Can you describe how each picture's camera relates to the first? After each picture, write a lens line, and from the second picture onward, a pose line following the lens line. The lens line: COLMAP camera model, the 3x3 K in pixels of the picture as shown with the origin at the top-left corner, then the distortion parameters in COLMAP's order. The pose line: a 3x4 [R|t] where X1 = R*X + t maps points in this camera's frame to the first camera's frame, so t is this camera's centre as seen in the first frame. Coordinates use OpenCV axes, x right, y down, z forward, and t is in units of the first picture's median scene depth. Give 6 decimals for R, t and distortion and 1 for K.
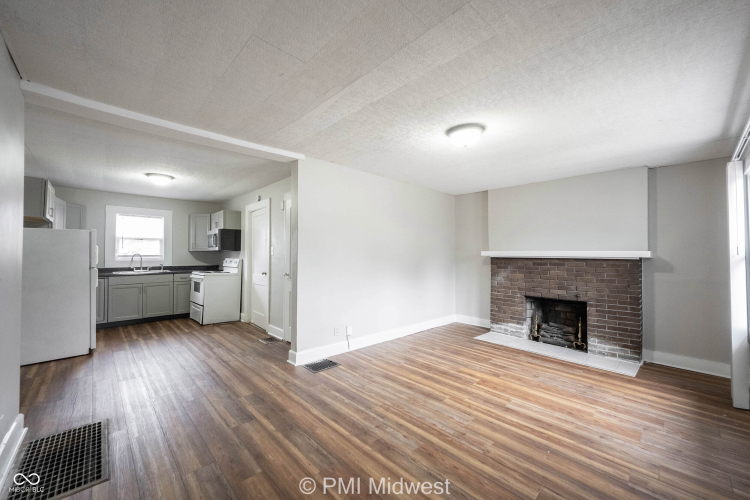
lens RADIAL K [[295.1, 0, 375.7], [0, 295.1, 250.7], [0, 0, 1]] dist [-0.000630, 0.000023]
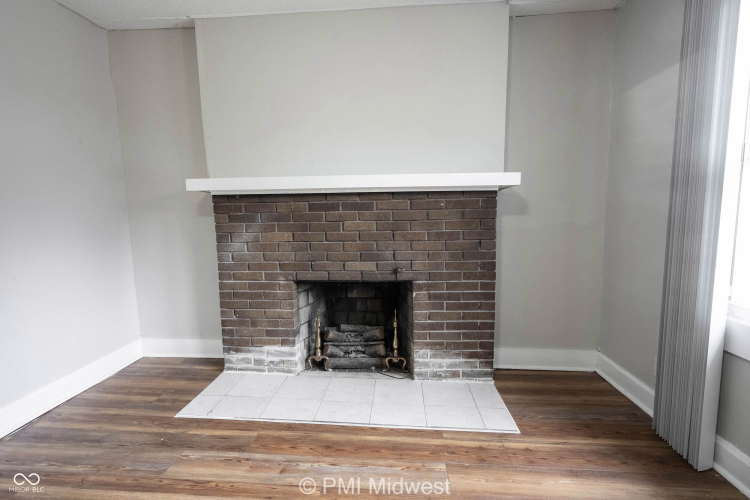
lens RADIAL K [[350.7, 0, 370.9], [0, 350.7, 251.9], [0, 0, 1]] dist [0.000779, 0.000133]
pose [[0.744392, -0.099782, 0.660245, 0.305552], [0.012645, 0.990701, 0.135467, 0.049125], [-0.667623, -0.092492, 0.738732, 0.667686]]
